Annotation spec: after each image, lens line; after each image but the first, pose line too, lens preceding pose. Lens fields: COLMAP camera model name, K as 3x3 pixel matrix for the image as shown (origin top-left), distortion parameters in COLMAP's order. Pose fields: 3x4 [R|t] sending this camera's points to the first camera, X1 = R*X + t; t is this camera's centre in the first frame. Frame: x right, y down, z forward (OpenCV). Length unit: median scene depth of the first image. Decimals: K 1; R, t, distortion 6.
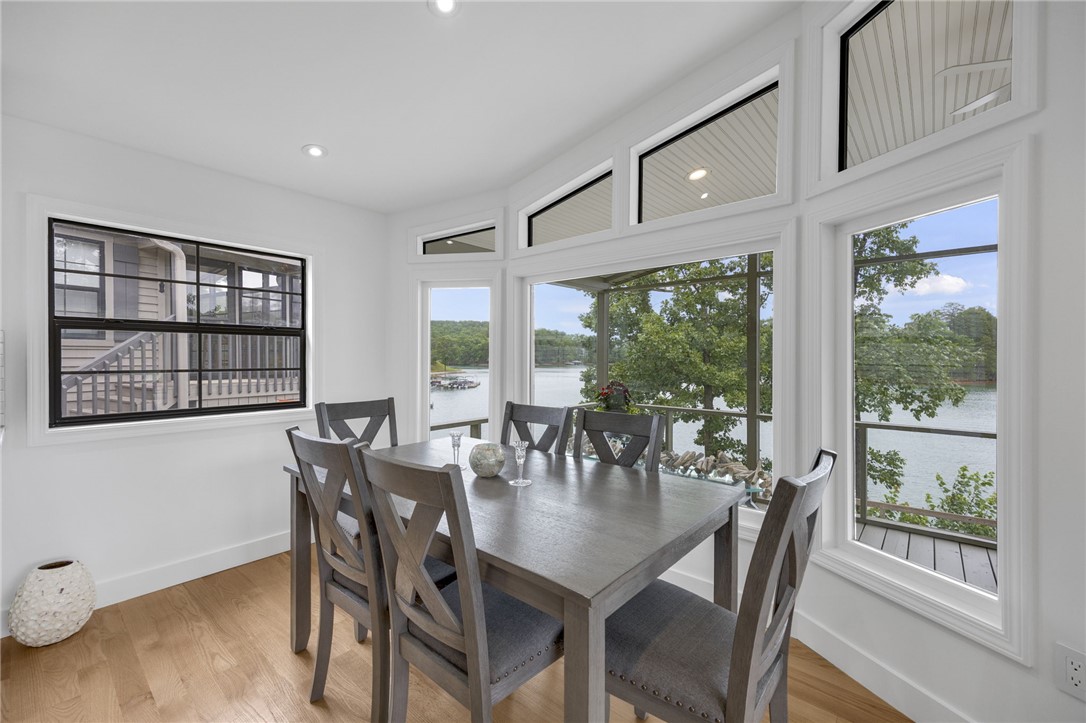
lens RADIAL K [[459.3, 0, 549.0], [0, 459.3, 361.1], [0, 0, 1]] dist [-0.002304, -0.000011]
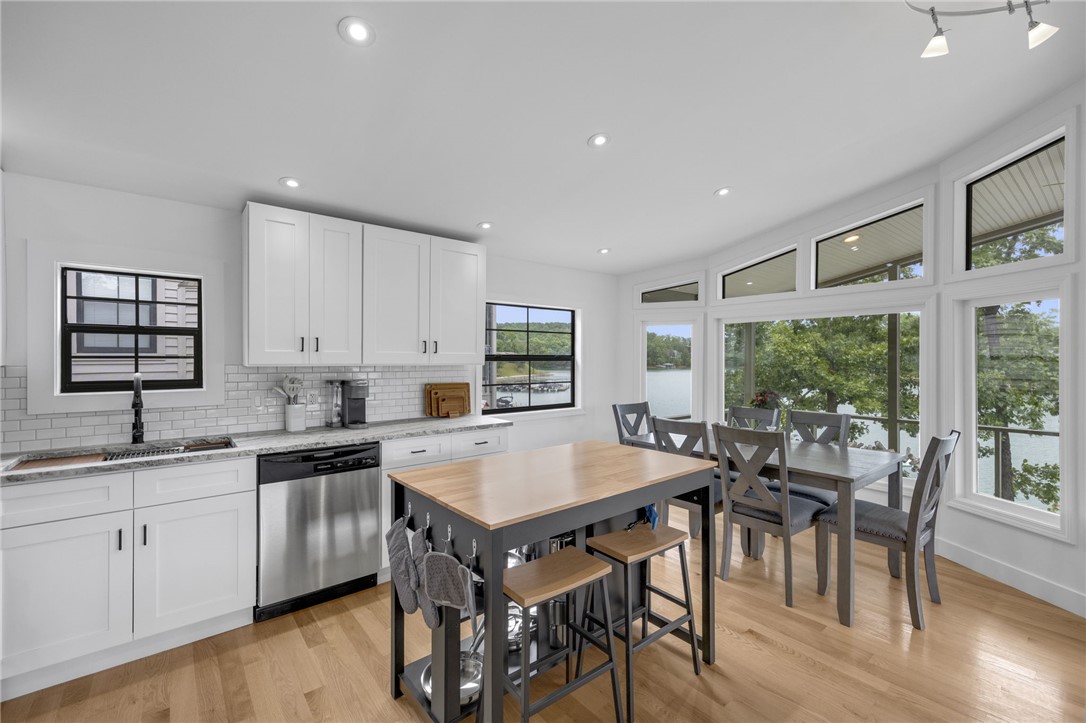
lens RADIAL K [[474.6, 0, 542.0], [0, 474.6, 361.0], [0, 0, 1]] dist [-0.013008, 0.001503]
pose [[0.980855, -0.001767, -0.194733, -0.328103], [0.000682, 0.999984, -0.005638, -0.044173], [0.194740, 0.005397, 0.980840, -0.584548]]
